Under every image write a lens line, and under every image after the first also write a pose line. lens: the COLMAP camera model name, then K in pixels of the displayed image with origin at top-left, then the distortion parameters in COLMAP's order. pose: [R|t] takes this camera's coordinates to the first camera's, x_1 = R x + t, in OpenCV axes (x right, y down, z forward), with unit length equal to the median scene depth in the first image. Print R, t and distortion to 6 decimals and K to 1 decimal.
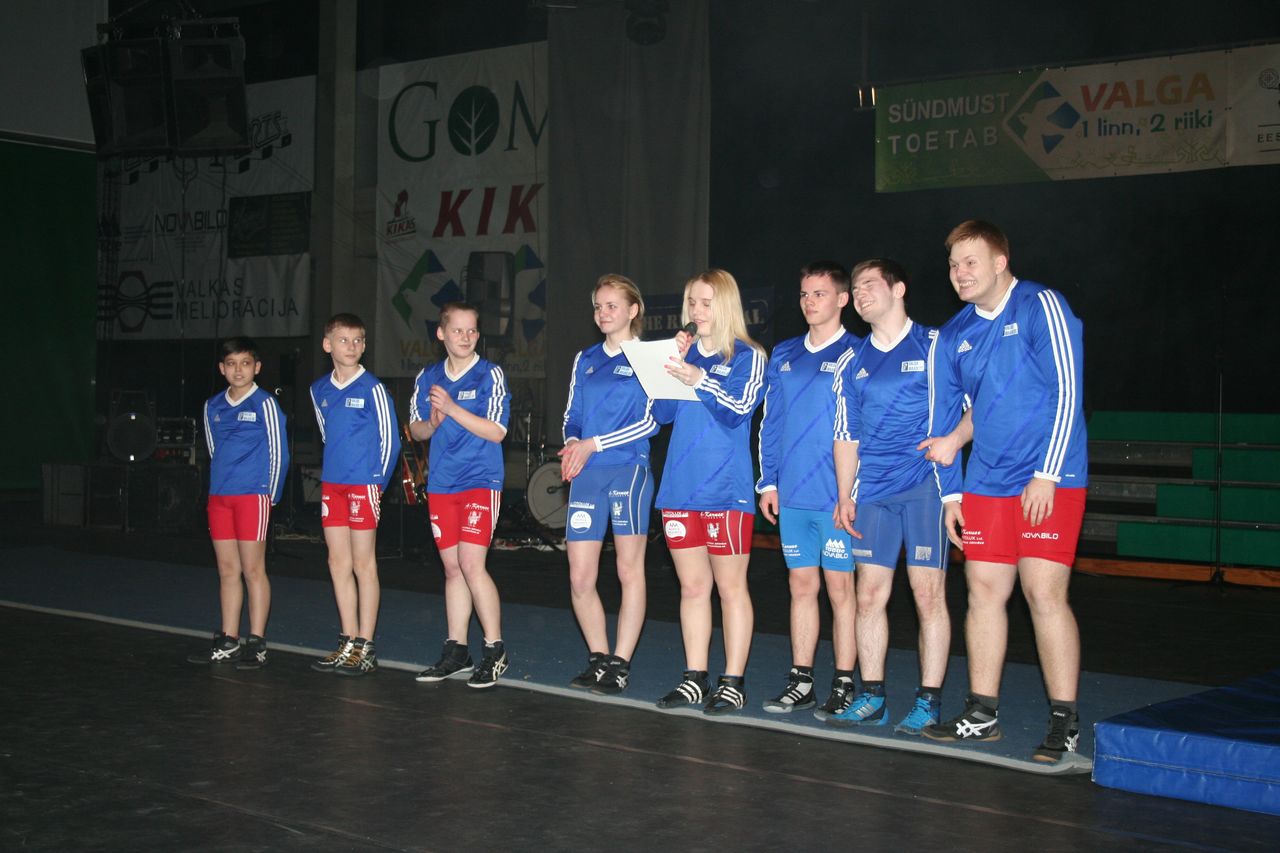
lens RADIAL K [[1925.5, 0, 645.5], [0, 1925.5, 421.9], [0, 0, 1]] dist [-0.002383, 0.000000]
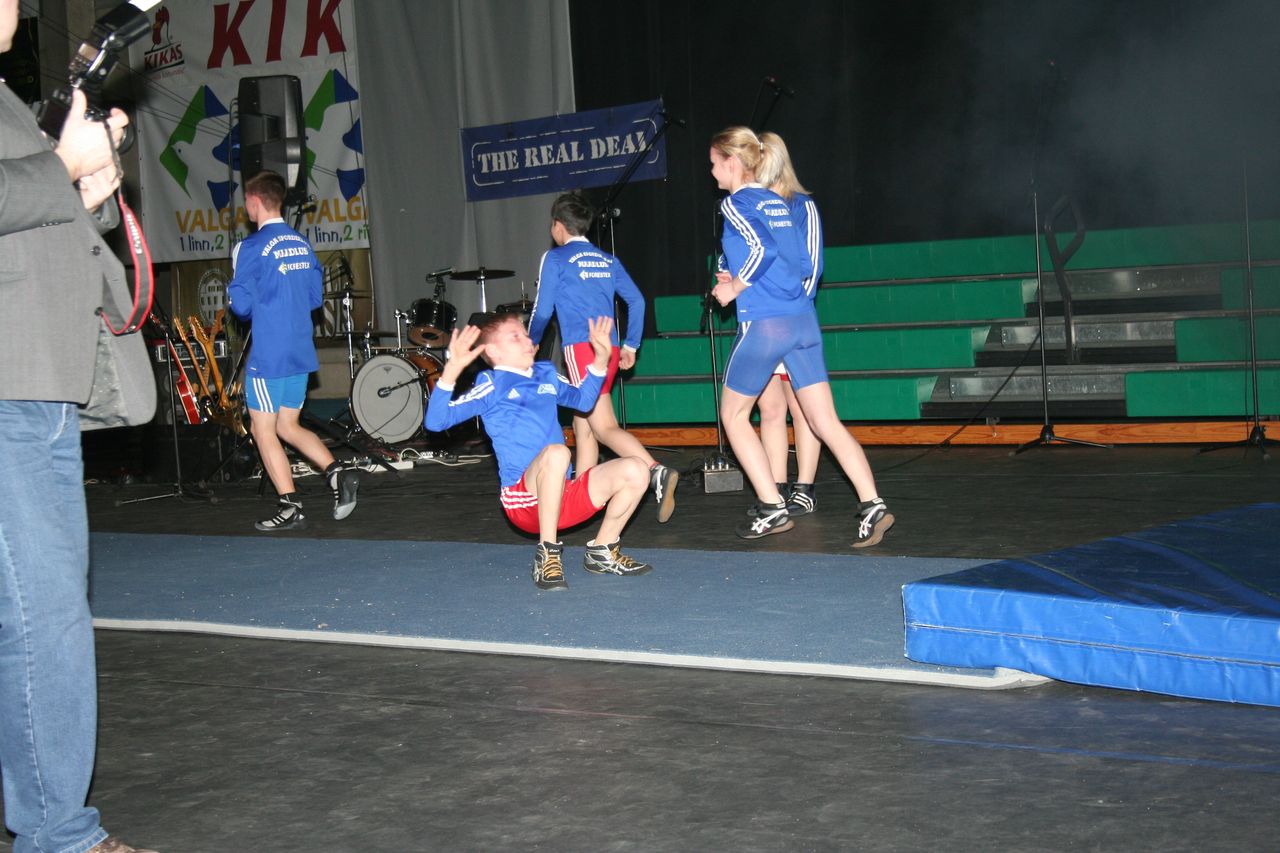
lens RADIAL K [[2575.5, 0, 660.2], [0, 2575.5, 429.2], [0, 0, 1]] dist [0.068339, 0.000000]
pose [[0.996265, -0.077715, 0.037627, 0.019198], [0.075824, 0.995901, 0.049306, 0.008269], [-0.041305, -0.046269, 0.998075, -0.005586]]
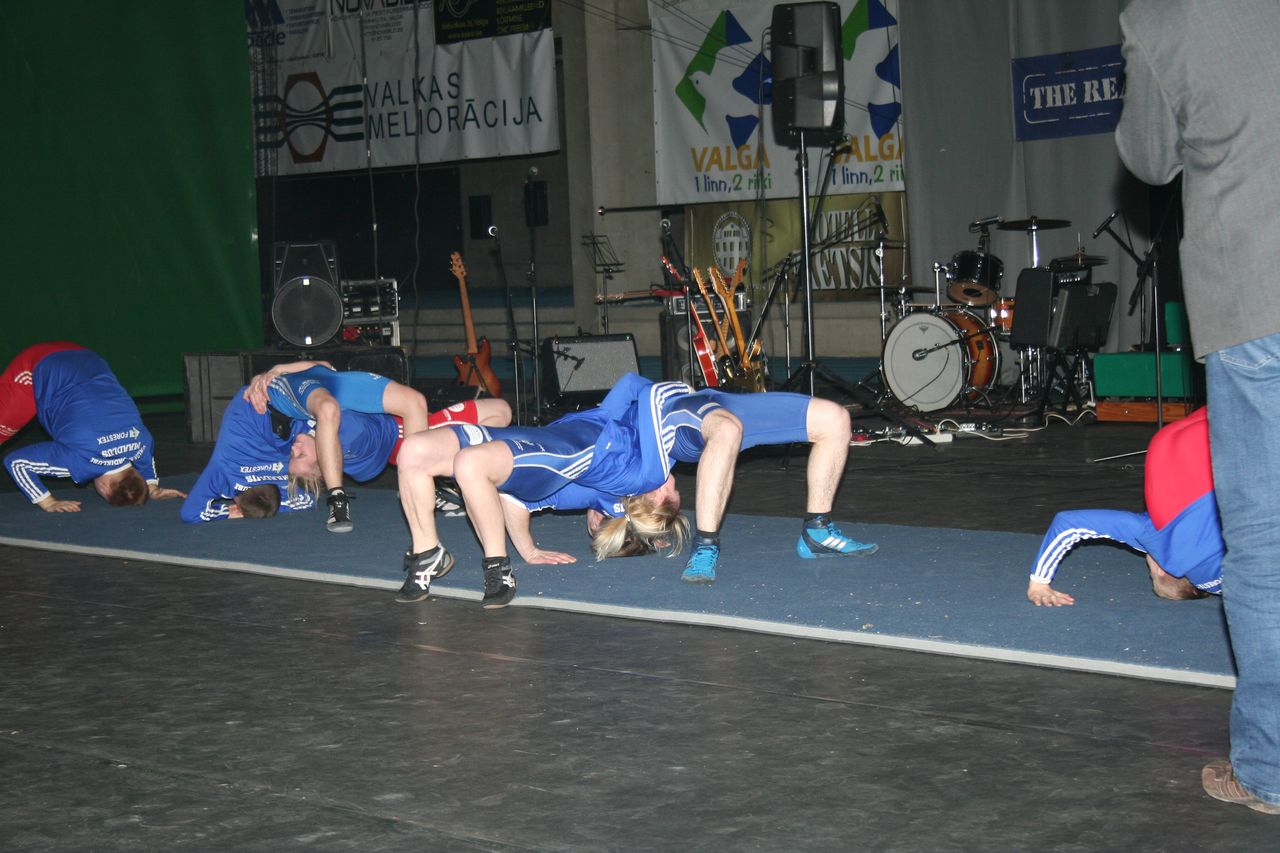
lens RADIAL K [[2838.7, 0, 641.0], [0, 2838.7, 420.8], [0, 0, 1]] dist [0.071745, 0.000000]
pose [[0.986254, -0.050543, -0.157315, 0.010040], [0.058975, 0.997036, 0.049401, 0.003650], [0.154352, -0.058000, 0.986312, 0.007605]]
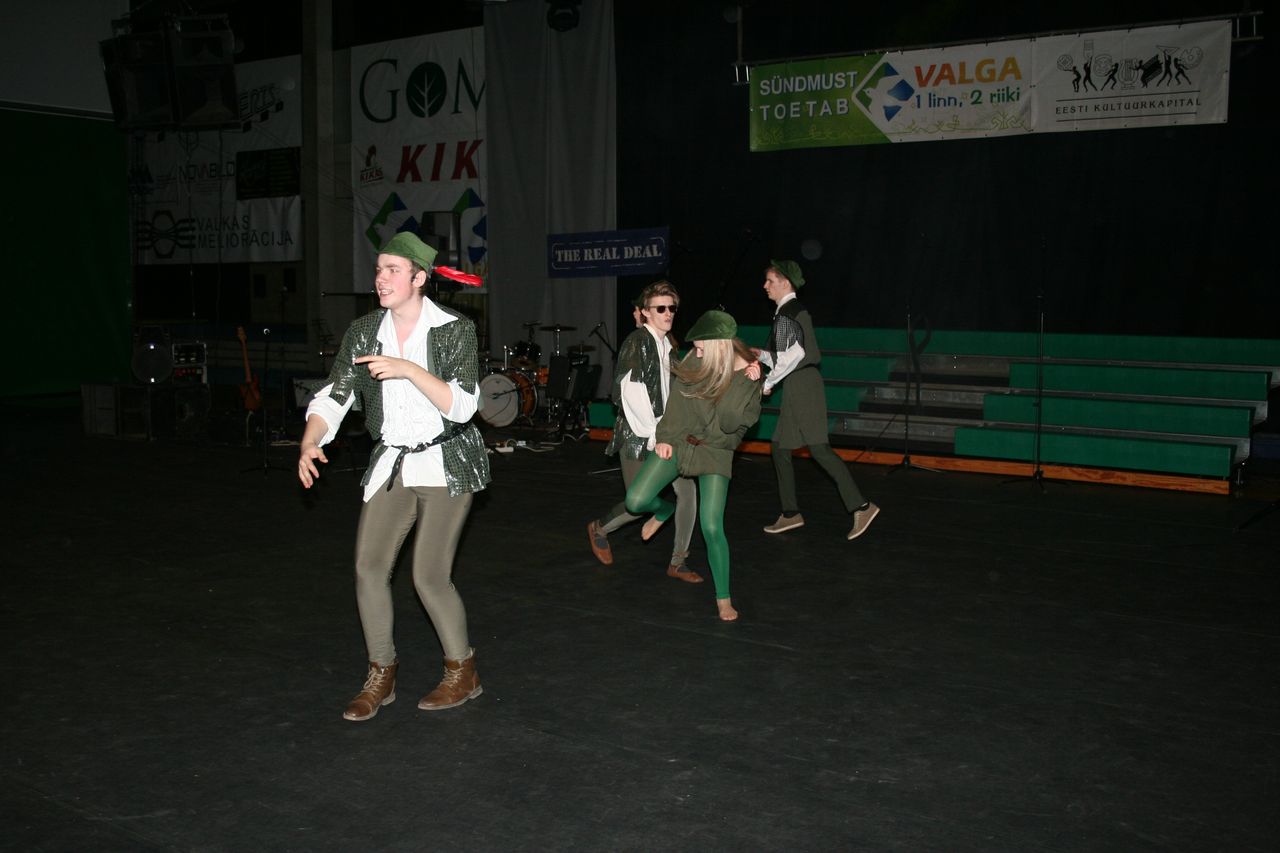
lens RADIAL K [[1339.7, 0, 634.6], [0, 1339.7, 405.0], [0, 0, 1]] dist [-0.059171, 0.000000]
pose [[0.998268, -0.019035, 0.055674, -0.006871], [0.013922, 0.995769, 0.090827, -0.035941], [-0.057168, -0.089895, 0.994309, 0.130102]]
